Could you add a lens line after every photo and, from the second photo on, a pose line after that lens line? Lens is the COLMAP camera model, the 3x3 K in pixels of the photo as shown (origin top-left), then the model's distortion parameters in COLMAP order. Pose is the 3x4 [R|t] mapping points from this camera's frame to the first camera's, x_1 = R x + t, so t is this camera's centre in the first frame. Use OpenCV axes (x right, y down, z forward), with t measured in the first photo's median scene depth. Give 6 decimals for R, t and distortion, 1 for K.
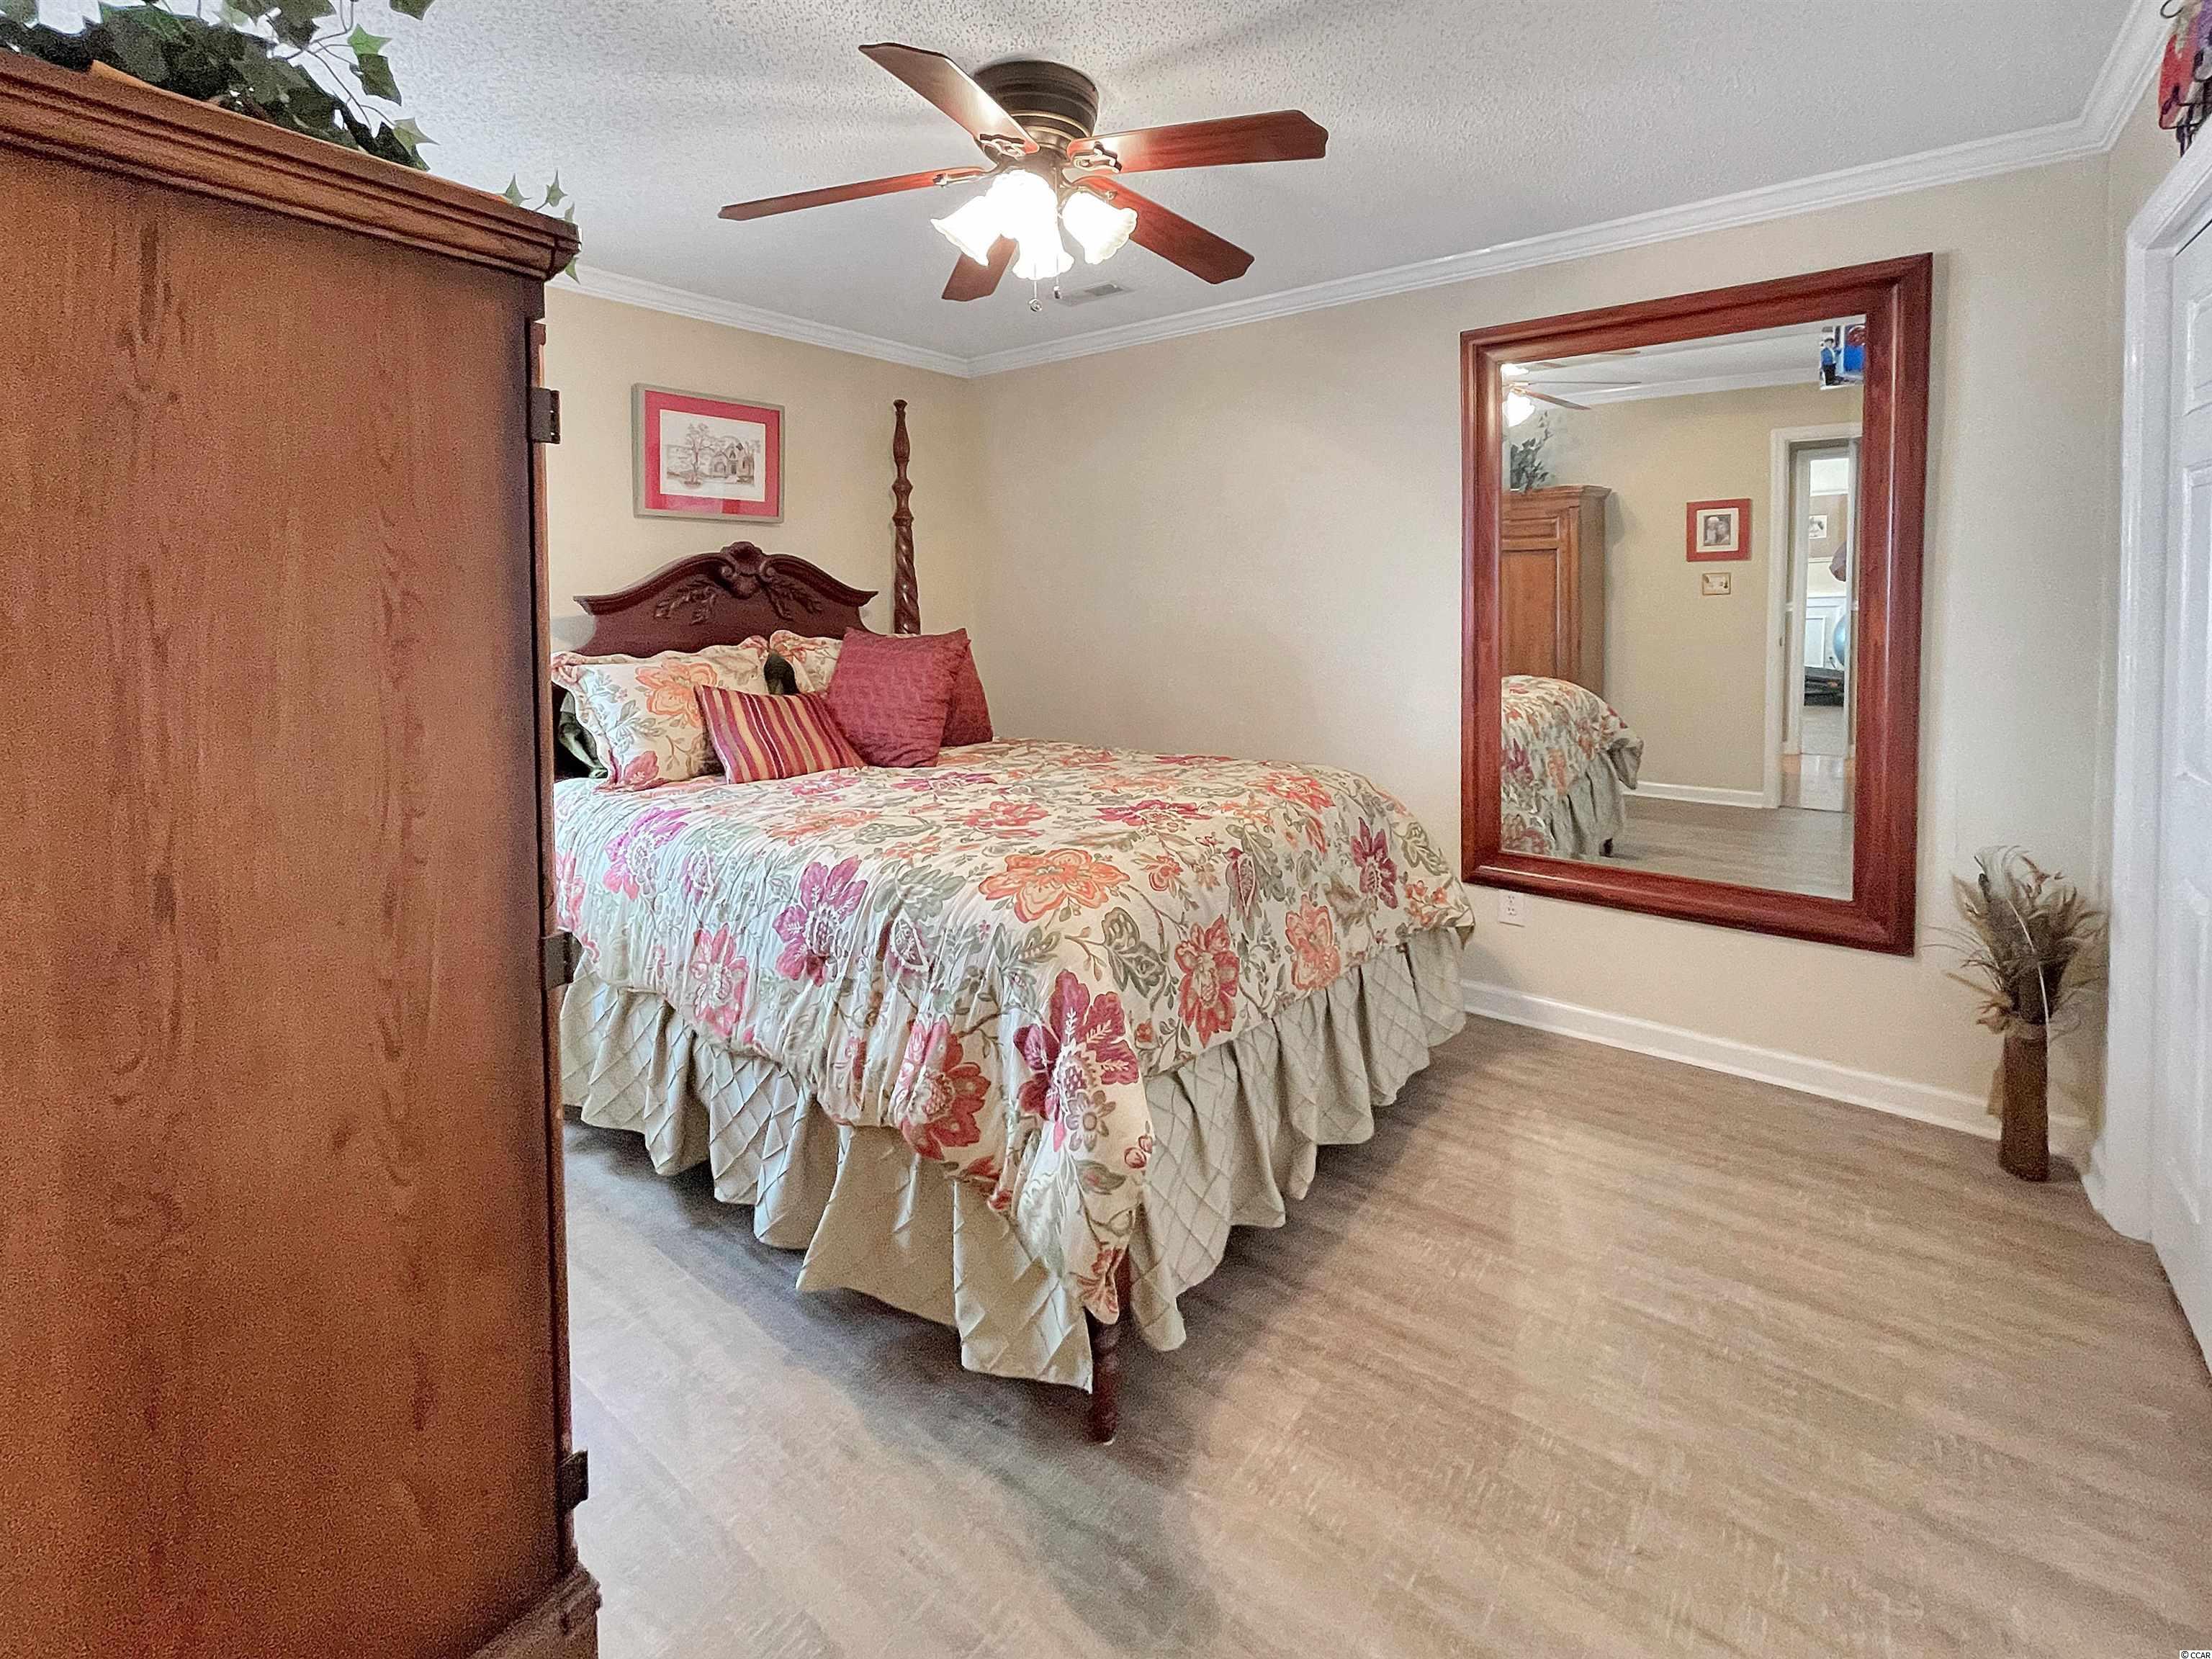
lens RADIAL K [[896.9, 0, 1106.7], [0, 896.9, 746.2], [0, 0, 1]] dist [-0.000158, 0.000011]
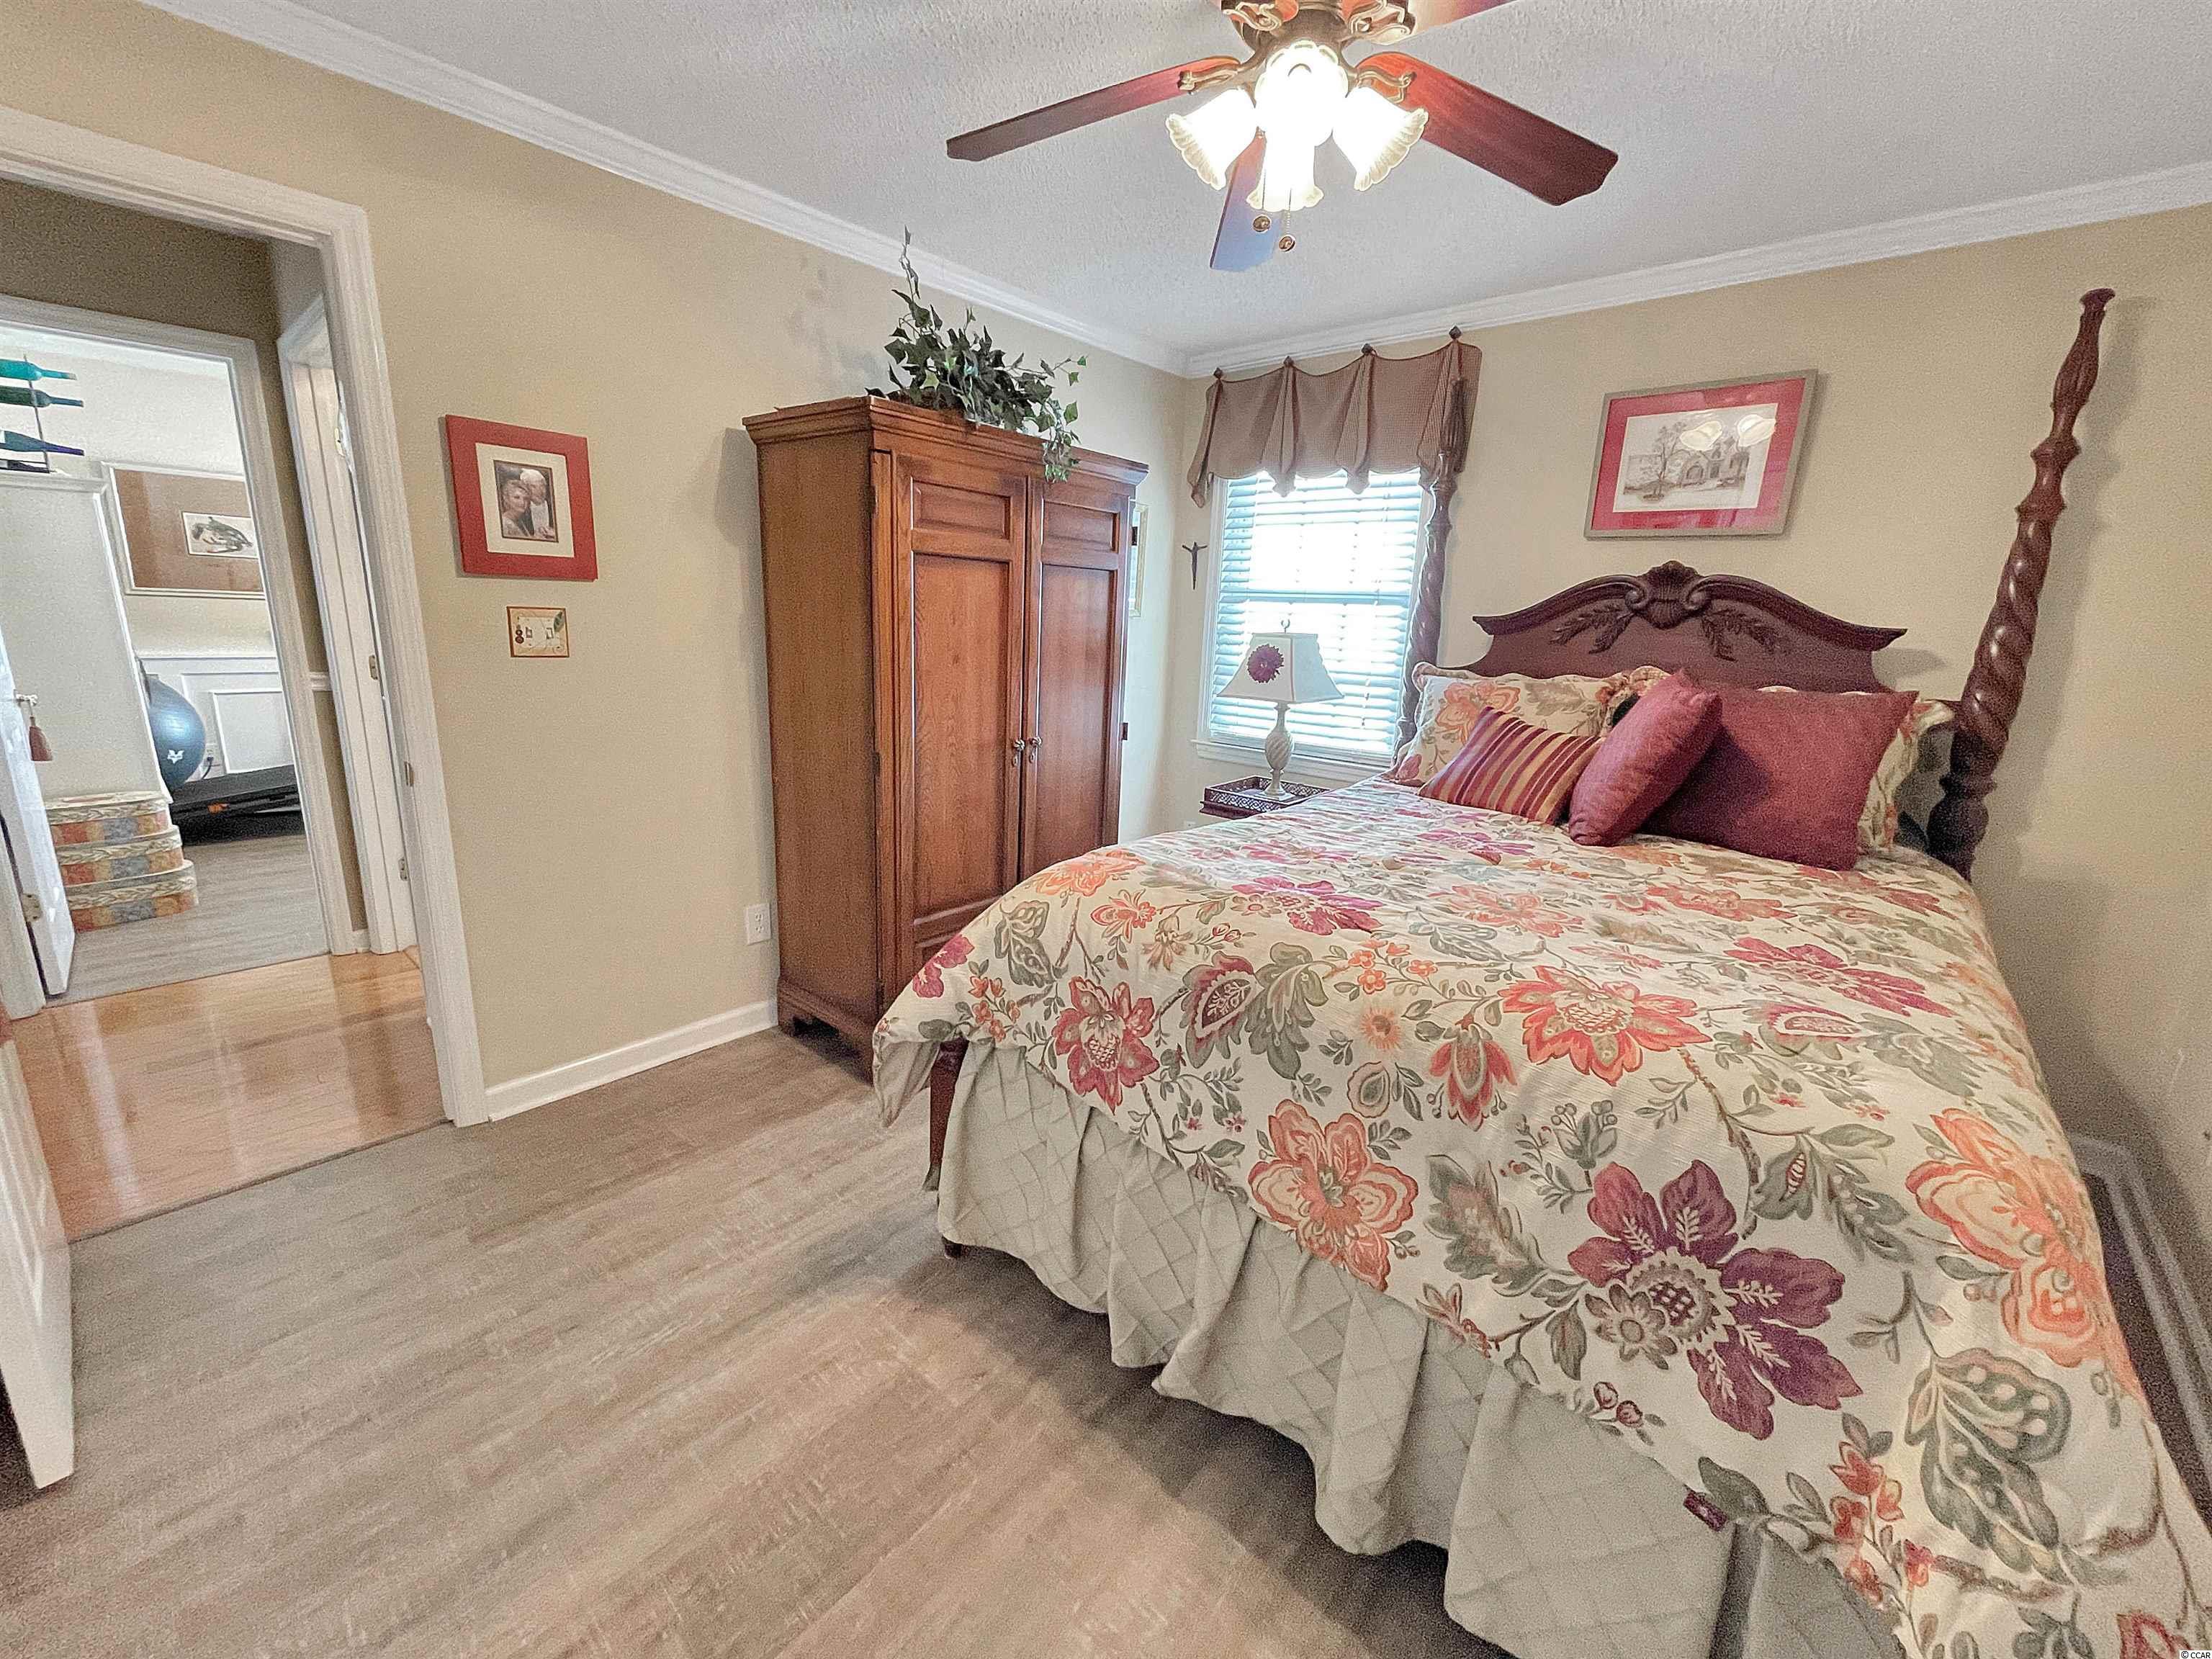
lens RADIAL K [[893.9, 0, 1100.4], [0, 893.9, 830.0], [0, 0, 1]] dist [0.000681, 0.000130]
pose [[-0.048747, 0.254325, -0.965889, 0.538839], [-0.194753, 0.946058, 0.258932, -0.103791], [0.979640, 0.200732, 0.003413, 0.539637]]
